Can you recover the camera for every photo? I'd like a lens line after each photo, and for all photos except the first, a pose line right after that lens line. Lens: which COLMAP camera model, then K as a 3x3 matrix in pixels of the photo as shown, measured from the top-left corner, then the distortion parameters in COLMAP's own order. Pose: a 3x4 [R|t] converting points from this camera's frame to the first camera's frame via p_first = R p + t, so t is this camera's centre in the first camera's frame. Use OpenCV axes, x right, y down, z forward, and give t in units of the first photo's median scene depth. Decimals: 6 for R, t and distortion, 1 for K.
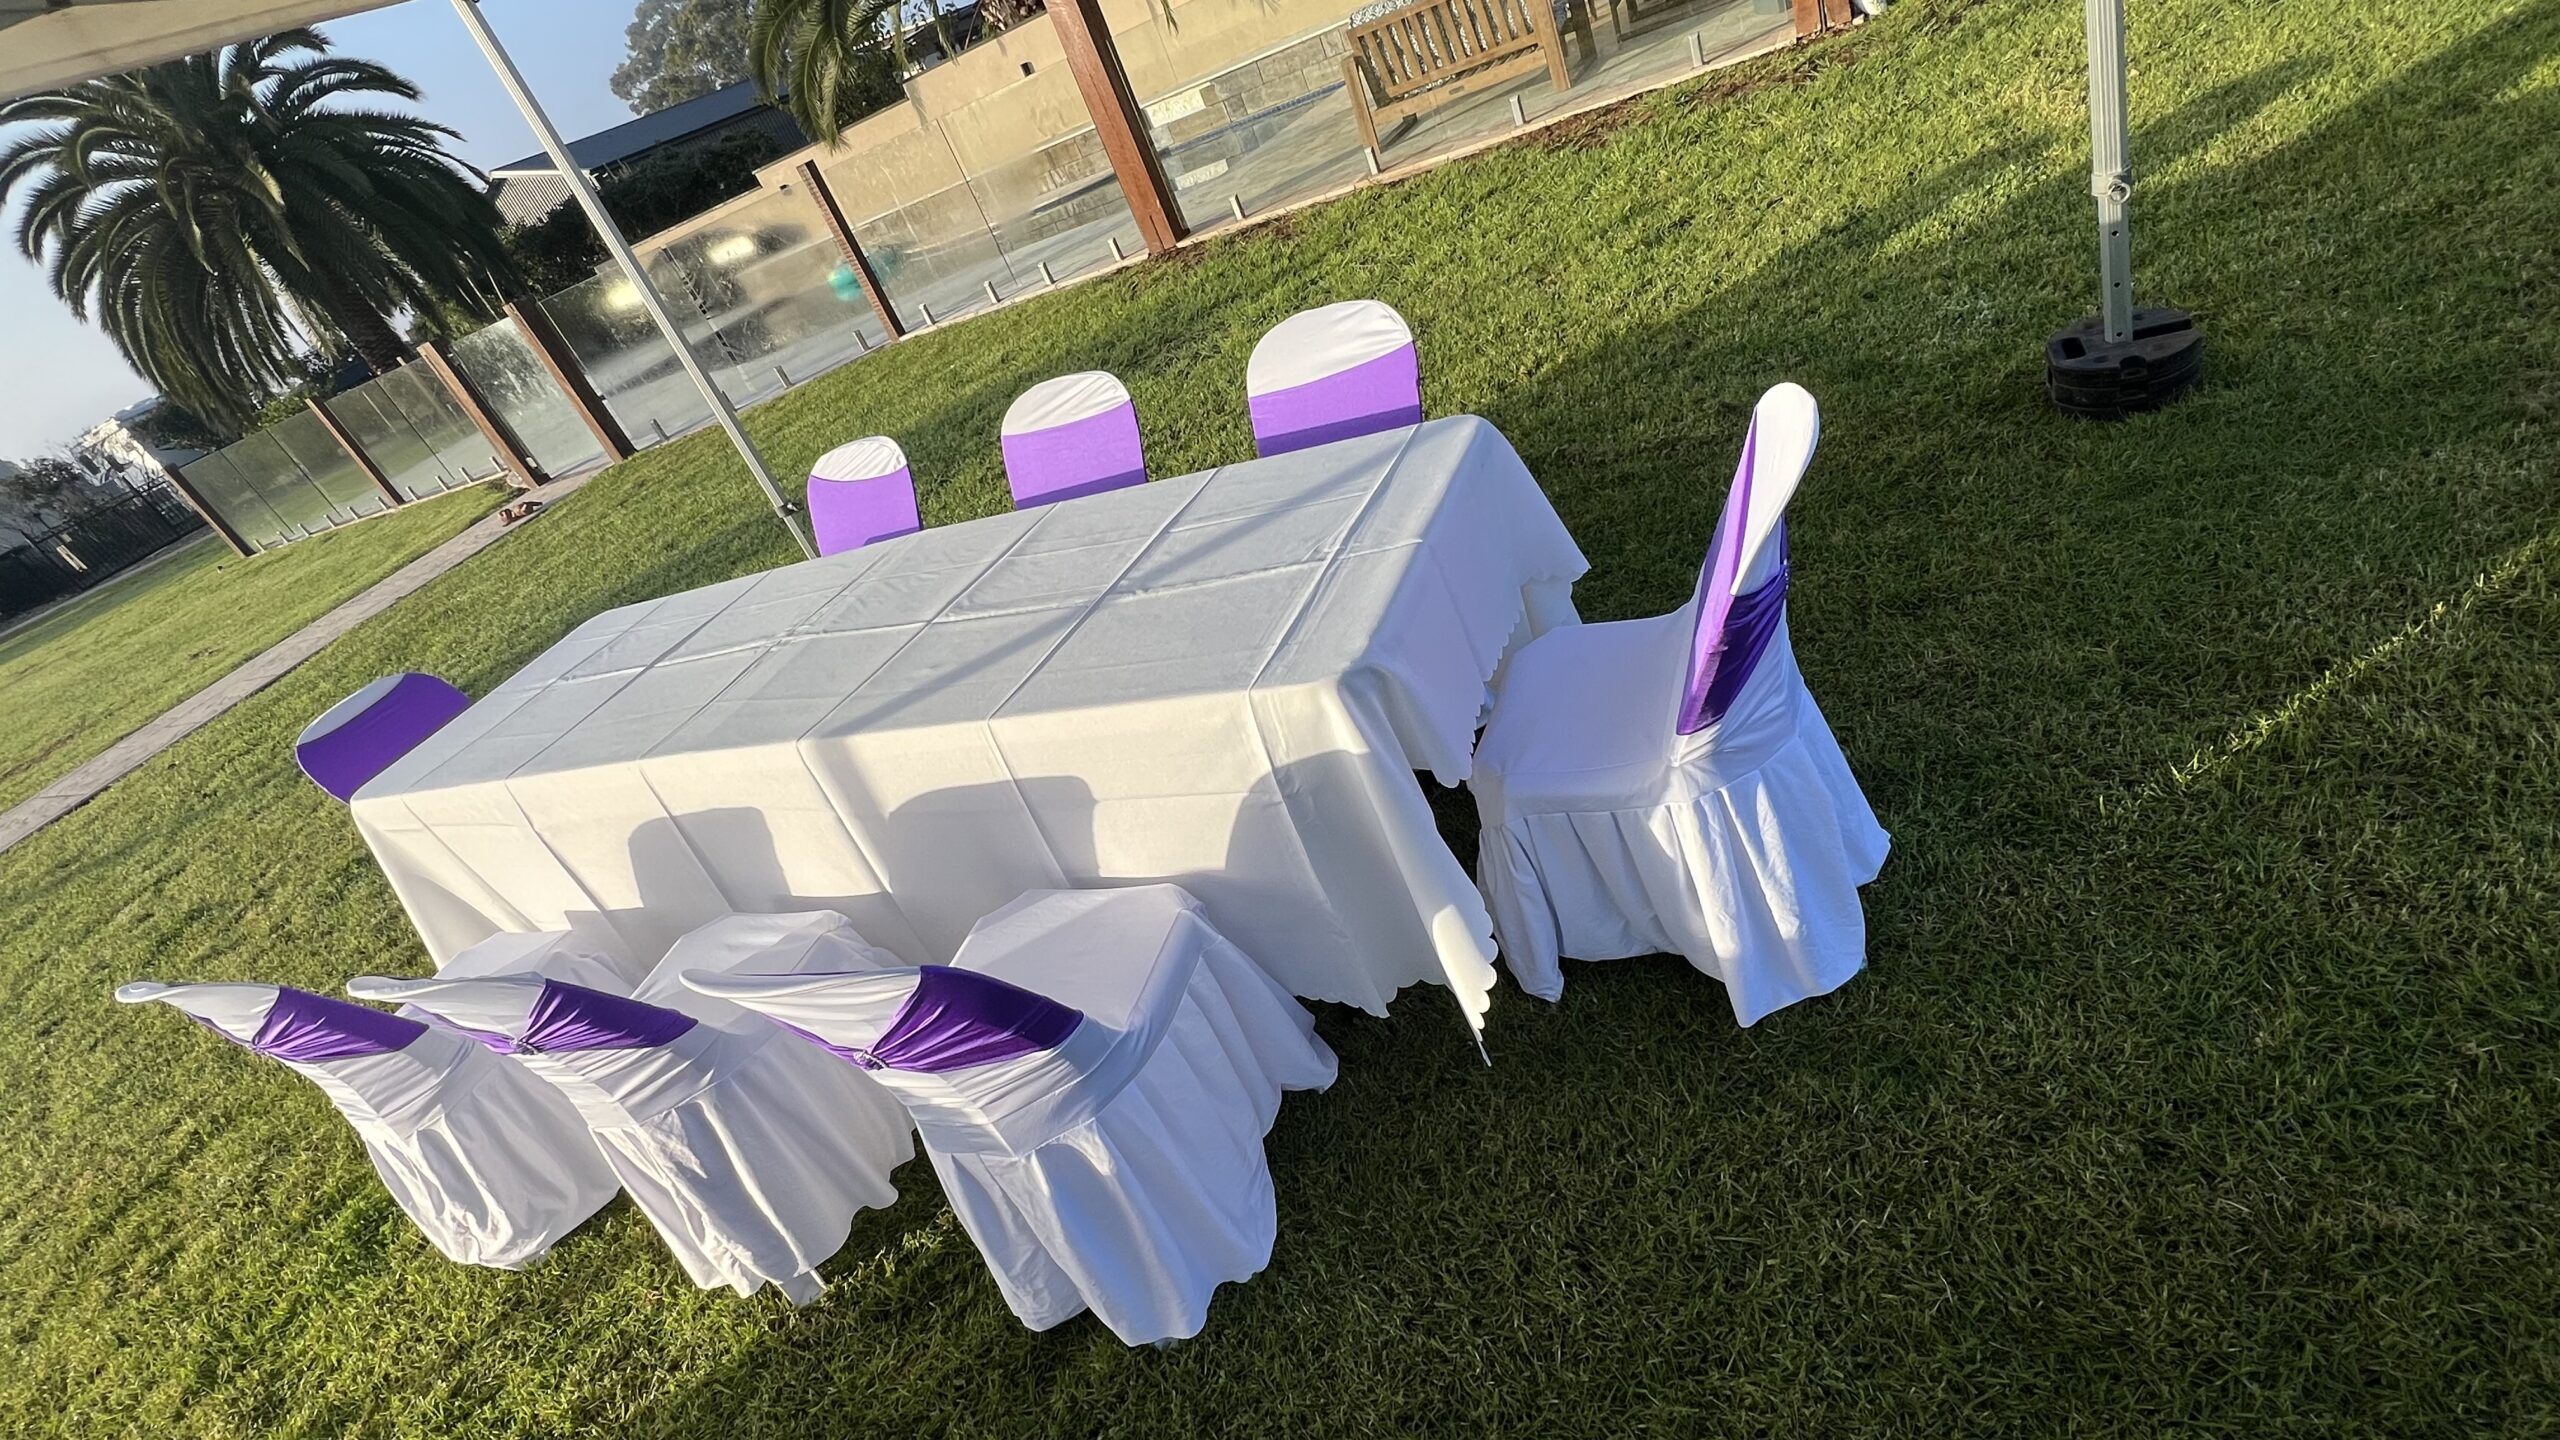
lens RADIAL K [[1200.2, 0, 1282.6], [0, 1200.2, 734.5], [0, 0, 1]] dist [-0.003470, 0.001607]
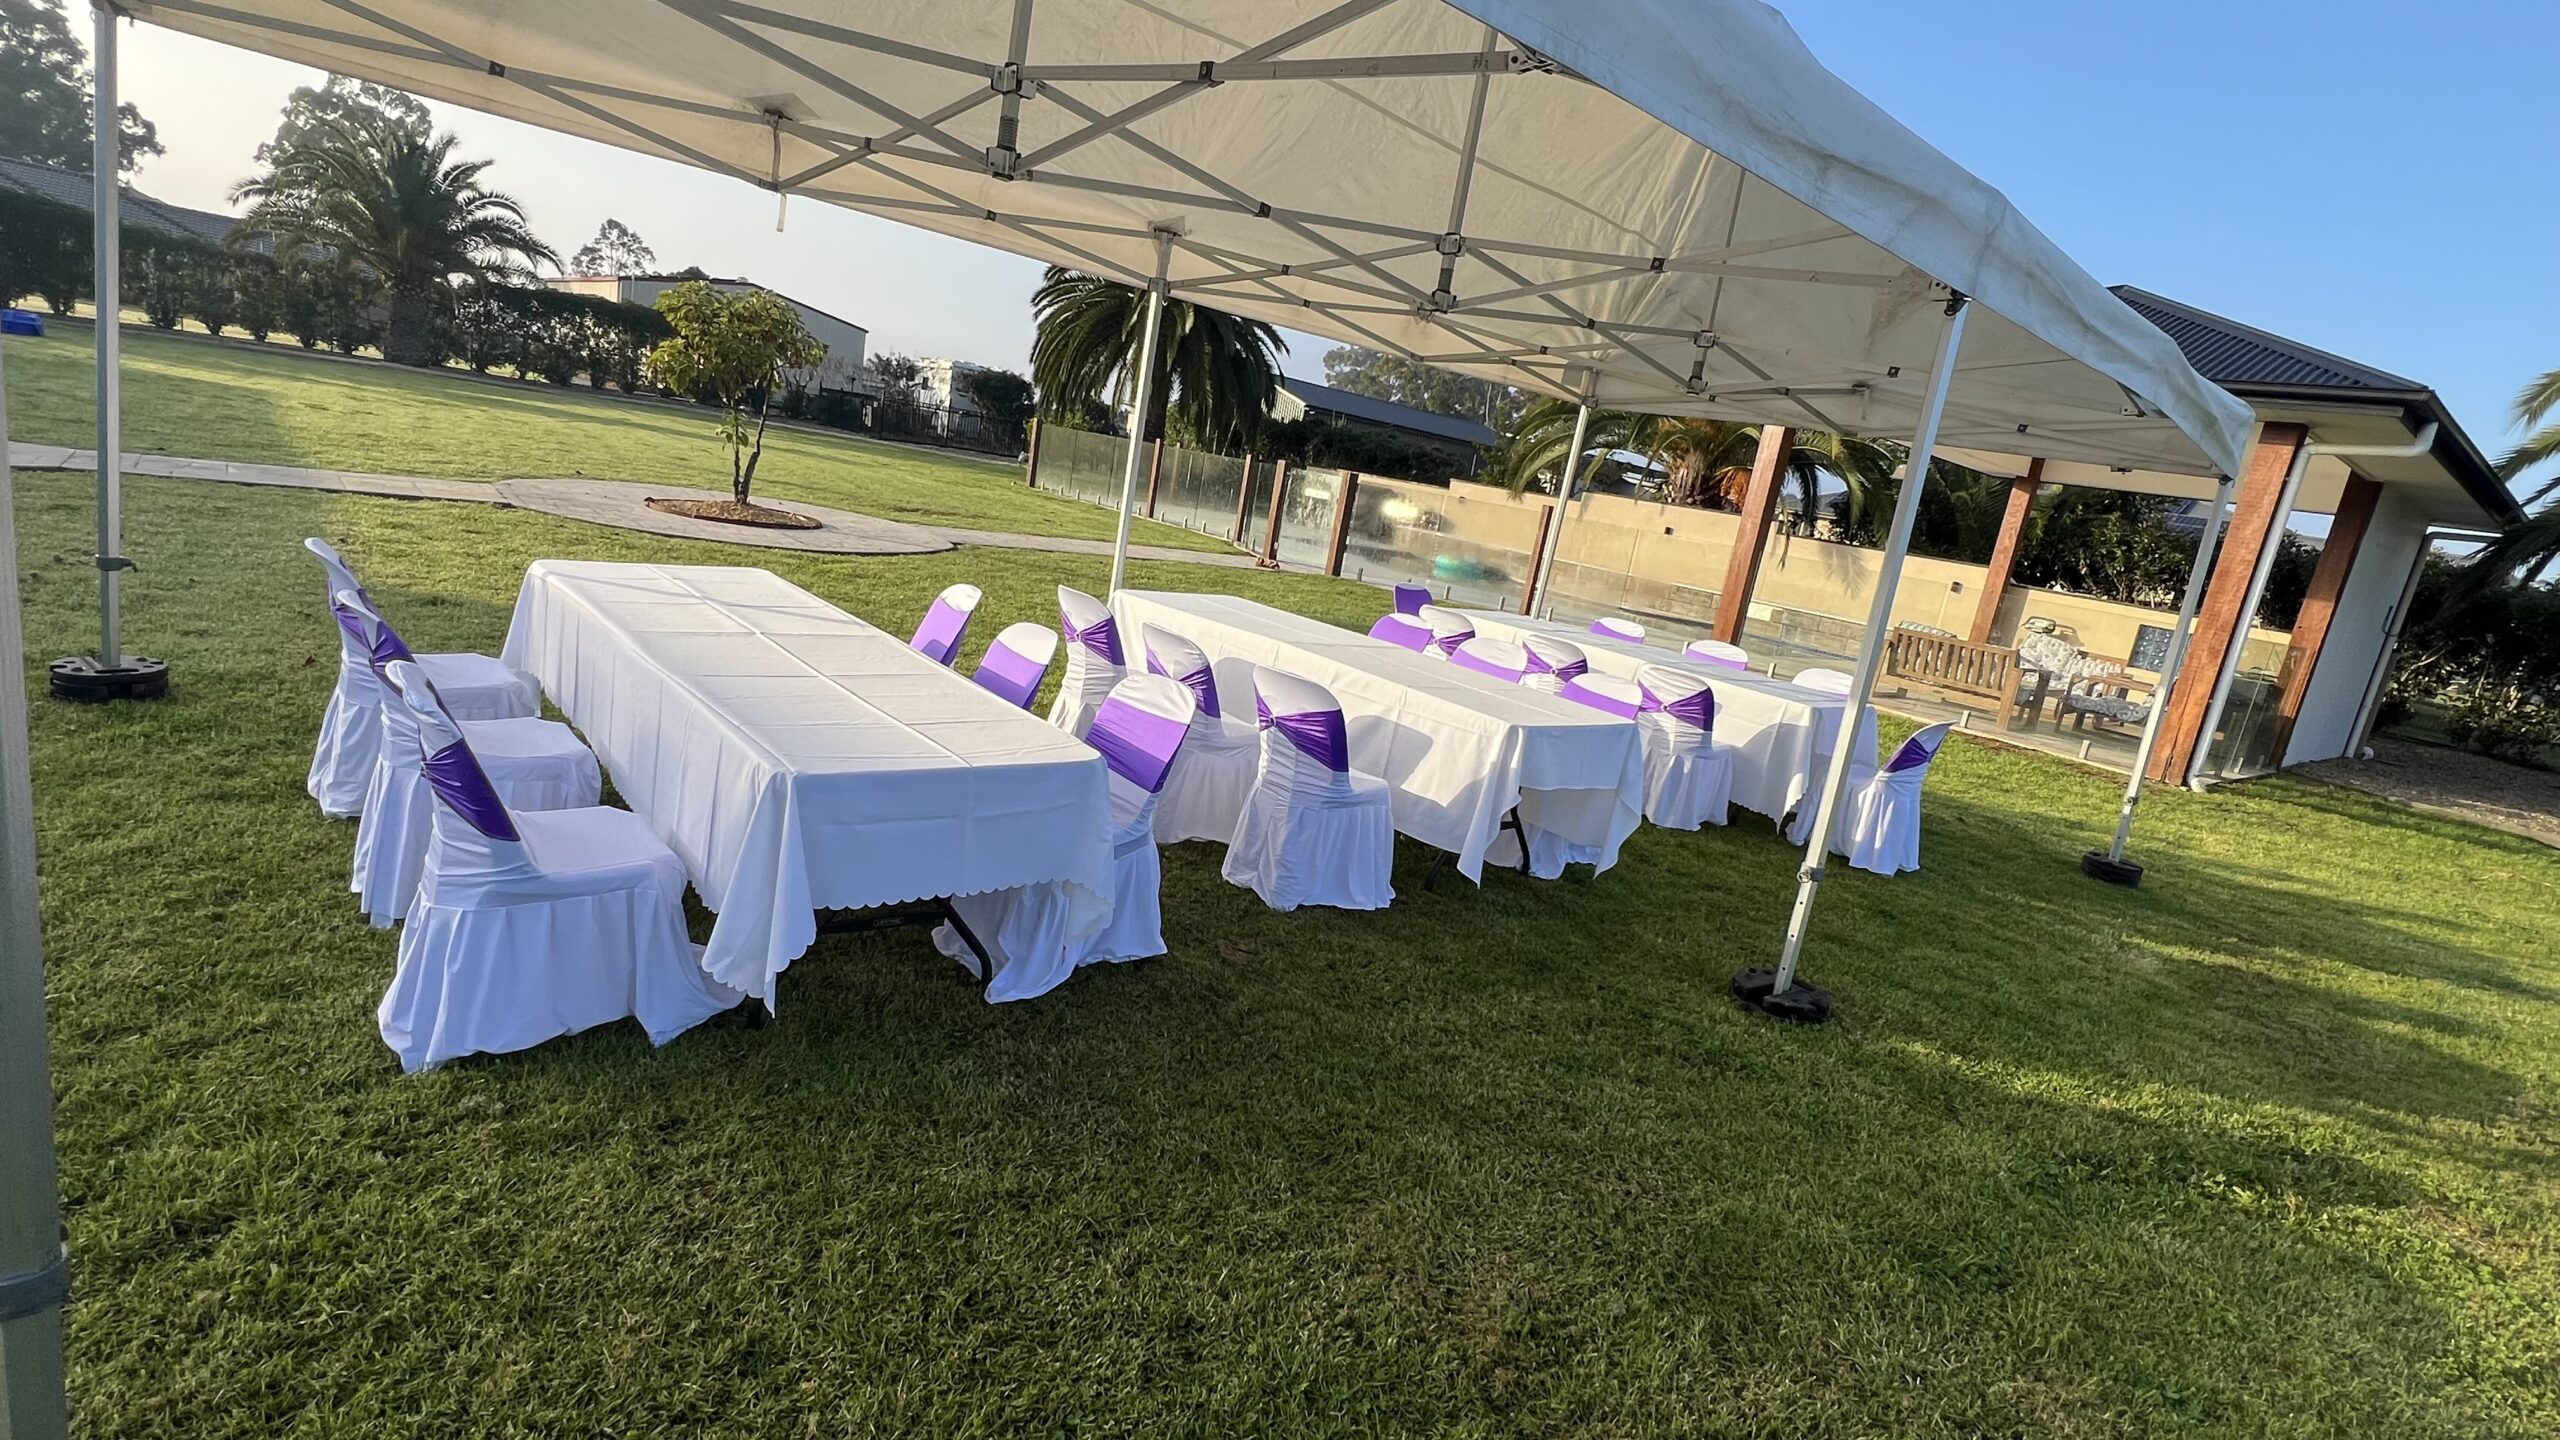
lens RADIAL K [[1200.2, 0, 1277.4], [0, 1200.2, 734.6], [0, 0, 1]] dist [-0.003470, 0.001607]
pose [[0.759440, 0.578225, -0.298174, -0.007105], [-0.641273, 0.742565, -0.193305, 0.206471], [0.109640, 0.338014, 0.934733, -0.310961]]
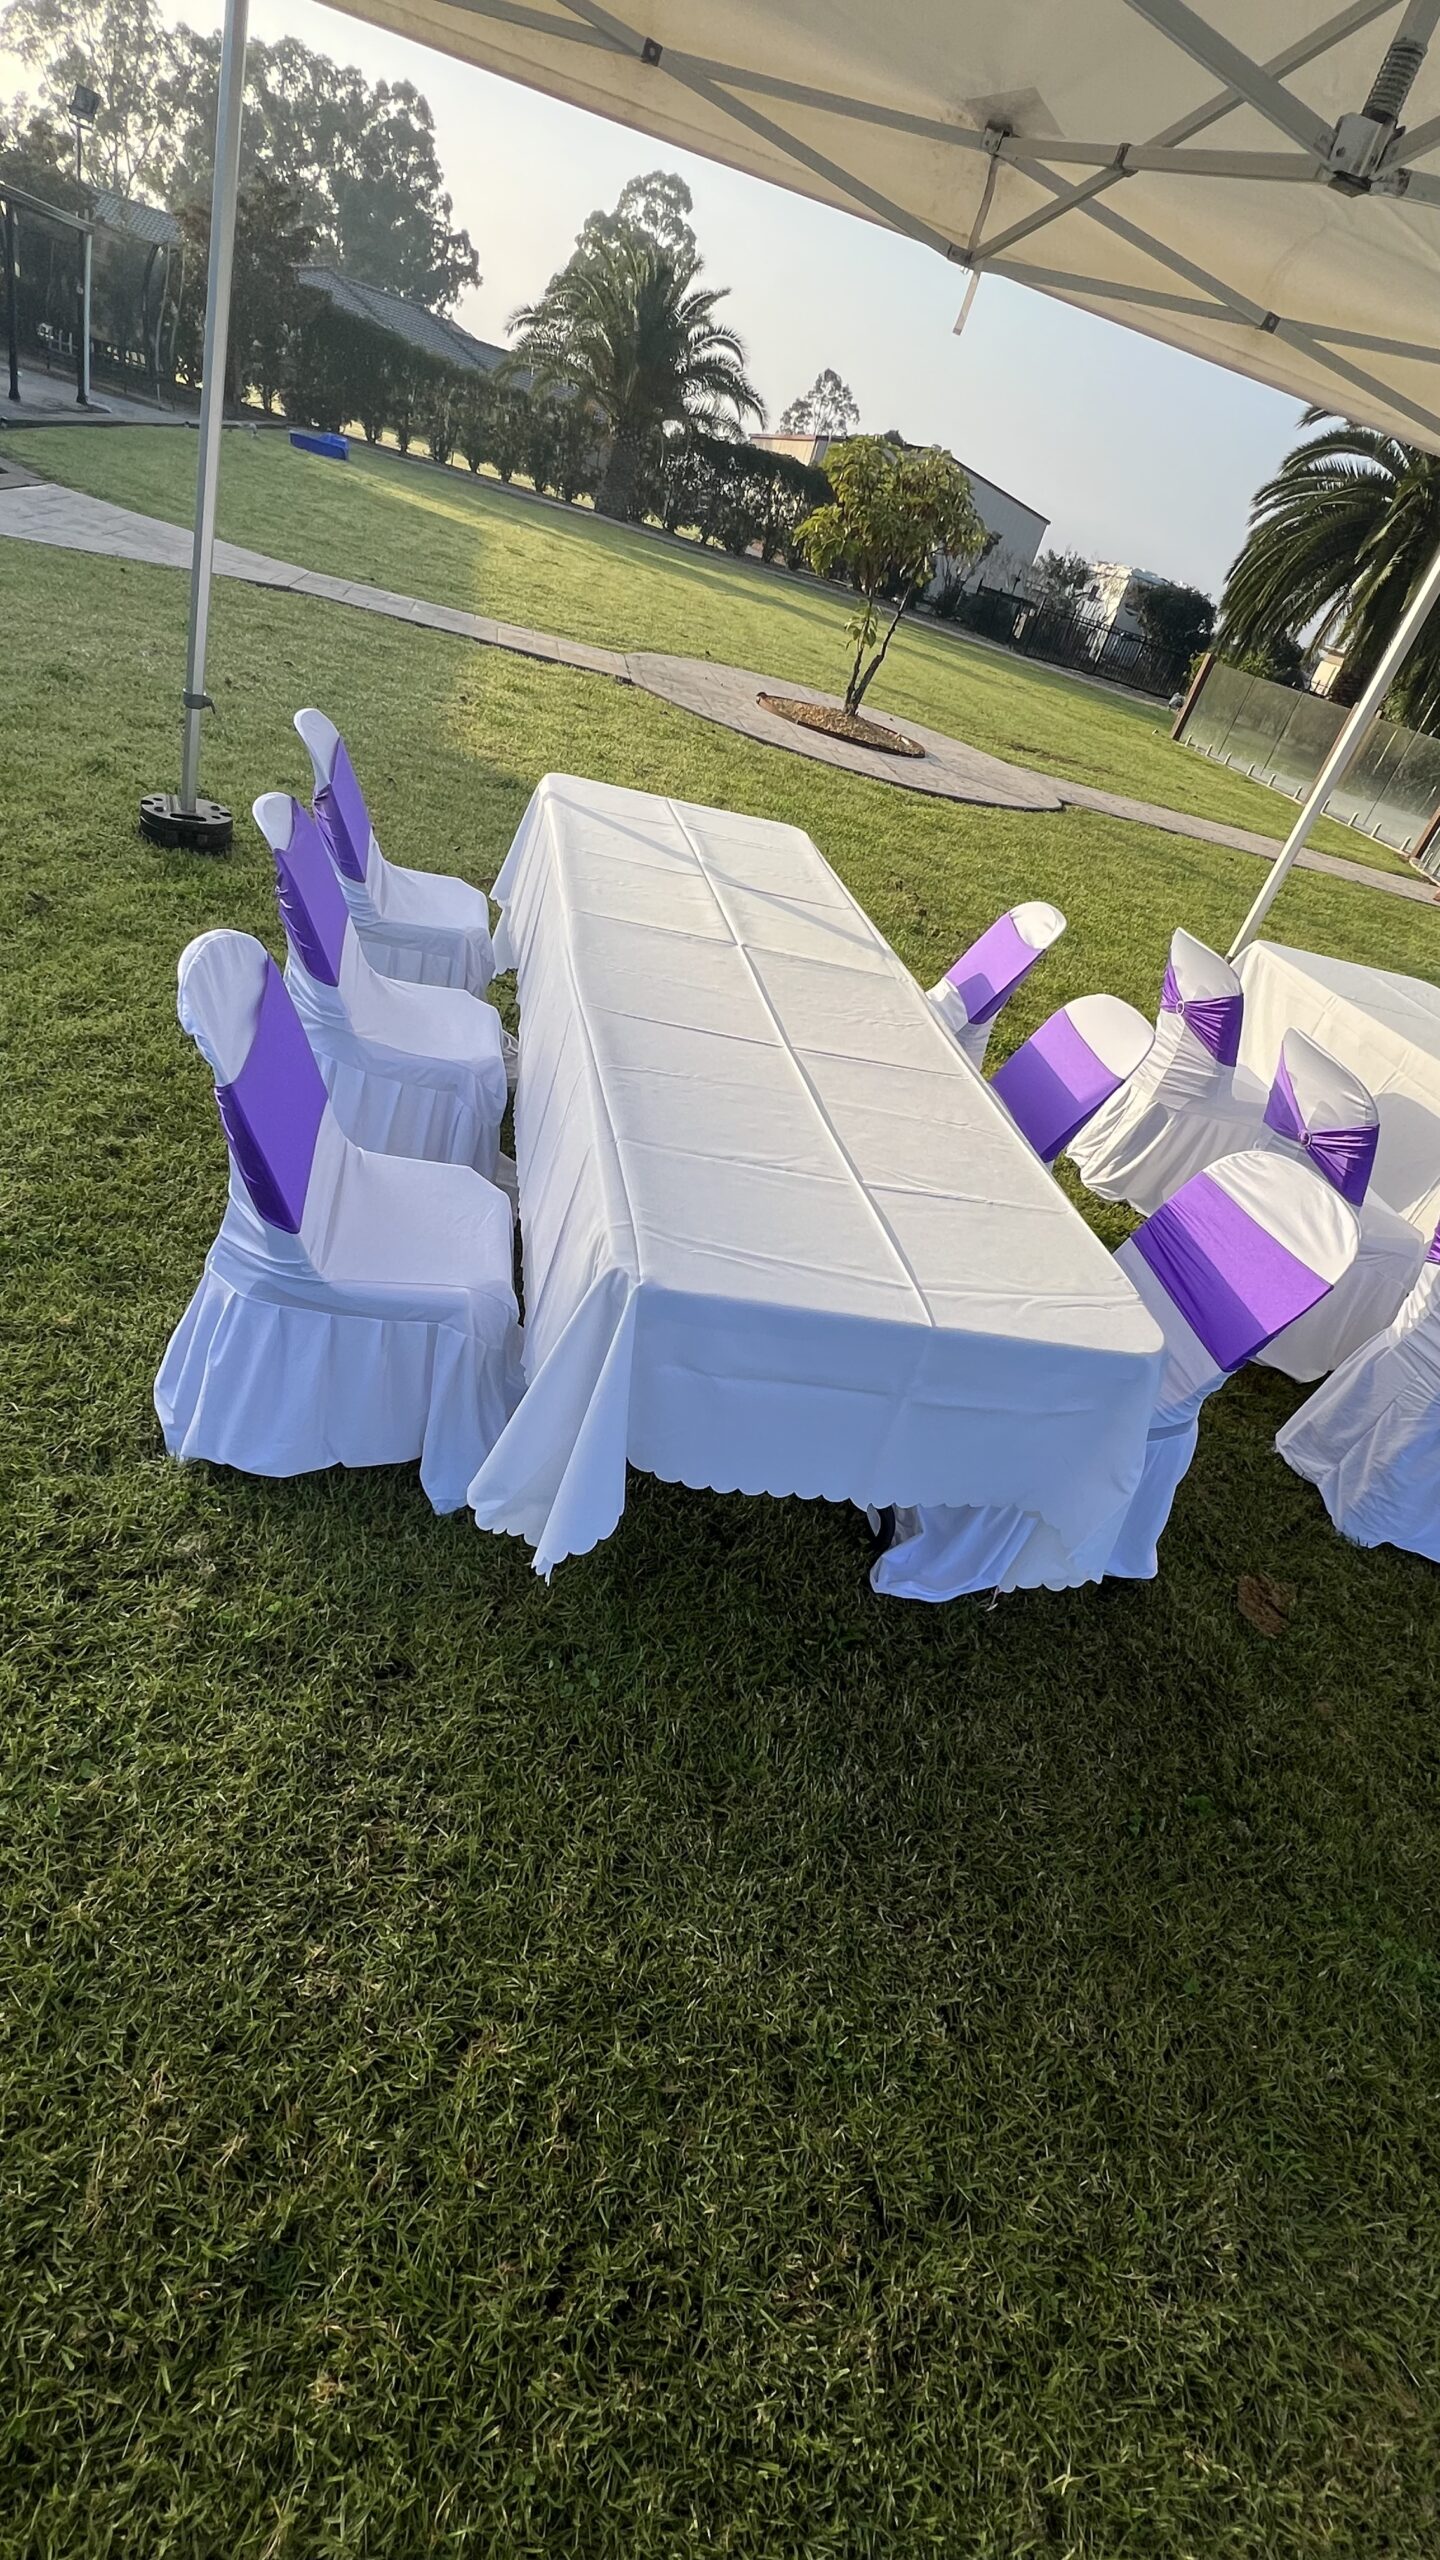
lens RADIAL K [[1200.2, 0, 707.6], [0, 1200.2, 1282.9], [0, 0, 1]] dist [-0.003470, 0.001607]
pose [[0.366230, 0.840841, -0.398574, -0.064478], [-0.813148, 0.497435, 0.302238, 0.186702], [0.452399, 0.213411, 0.865904, -0.242100]]
